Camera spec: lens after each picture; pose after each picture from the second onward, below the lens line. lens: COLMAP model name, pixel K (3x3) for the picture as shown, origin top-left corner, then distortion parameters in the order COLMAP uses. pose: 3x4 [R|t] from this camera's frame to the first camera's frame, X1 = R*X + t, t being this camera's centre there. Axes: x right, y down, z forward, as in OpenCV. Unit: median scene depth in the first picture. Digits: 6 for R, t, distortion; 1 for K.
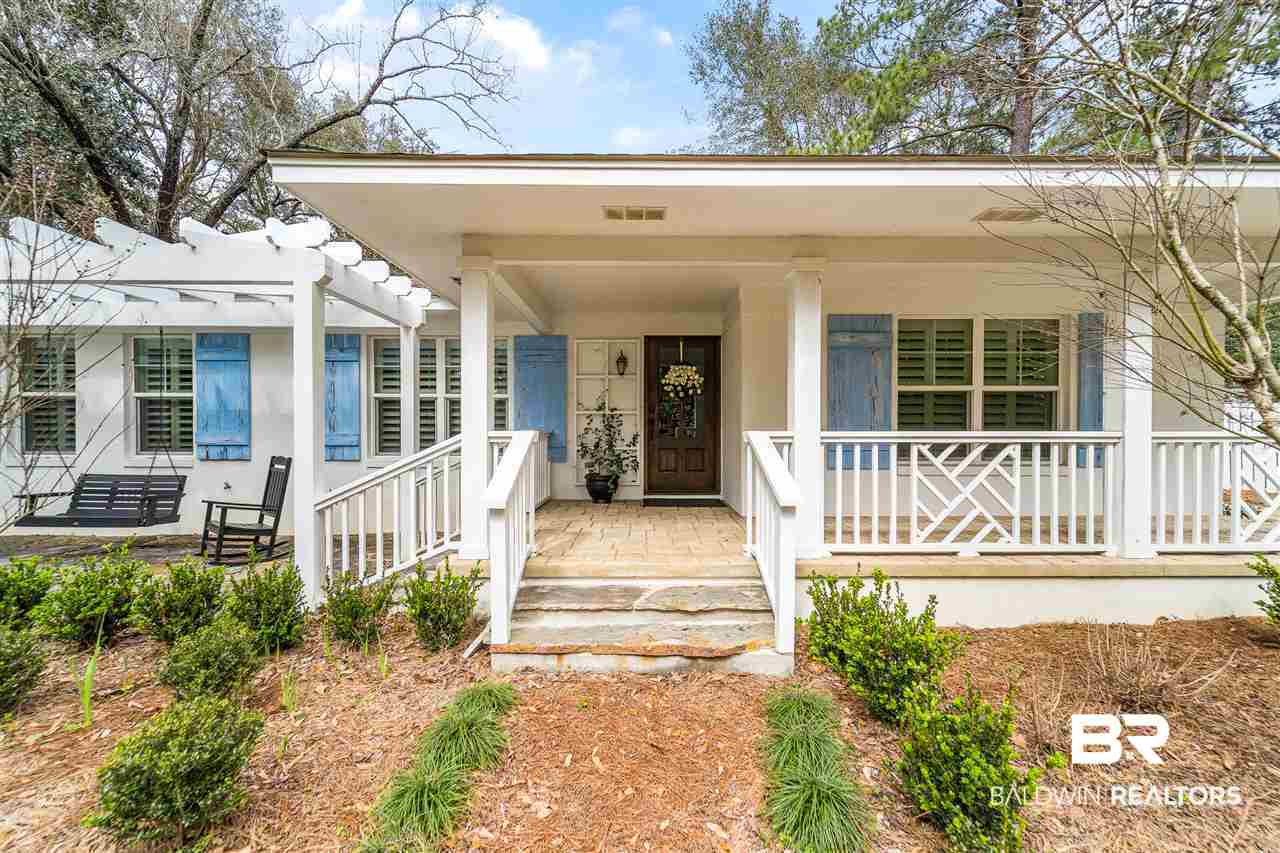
lens RADIAL K [[514.2, 0, 642.4], [0, 514.2, 426.5], [0, 0, 1]] dist [0.001155, -0.001092]
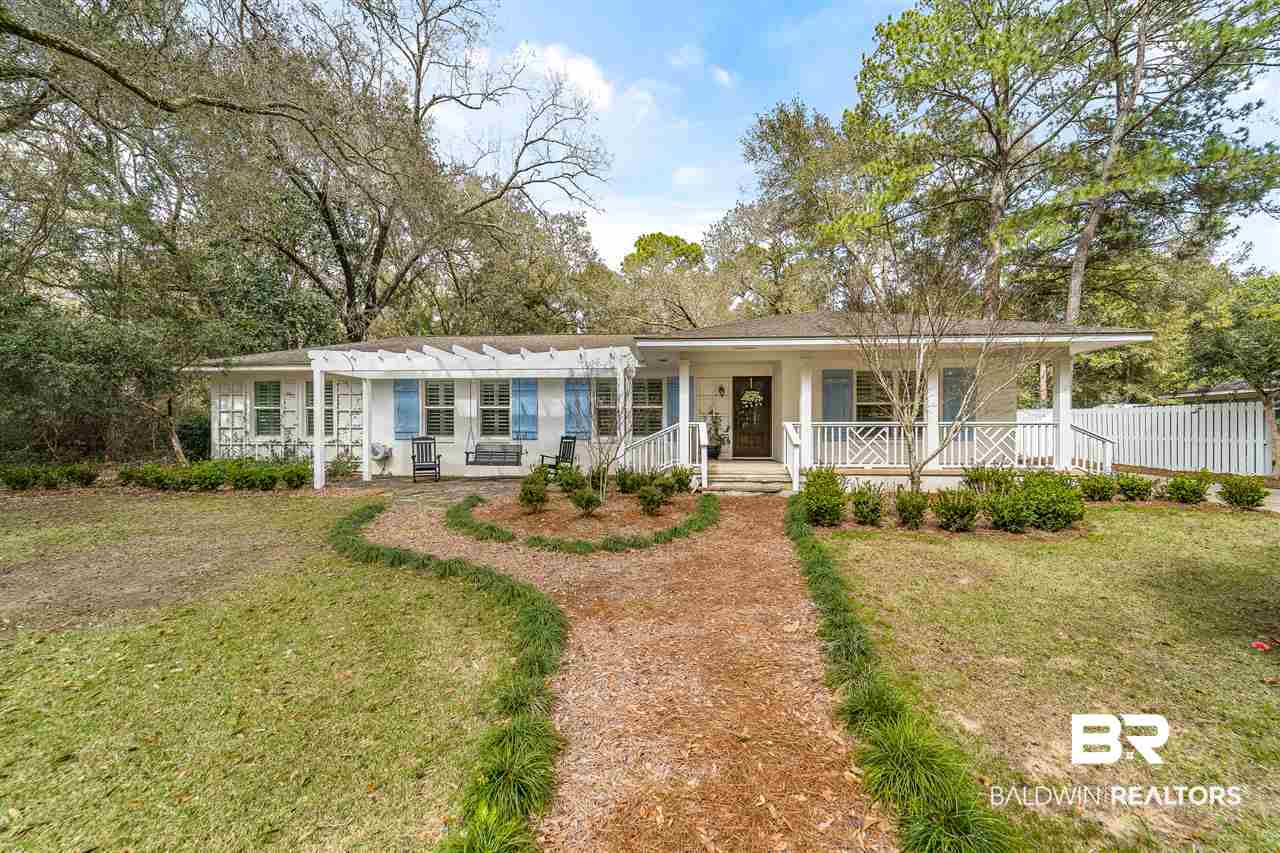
lens RADIAL K [[514.2, 0, 635.9], [0, 514.2, 426.9], [0, 0, 1]] dist [0.001155, -0.001092]
pose [[0.995513, -0.002479, -0.094594, -0.182086], [0.002433, 0.999997, -0.000600, 0.018402], [0.094595, 0.000367, 0.995516, -1.022585]]
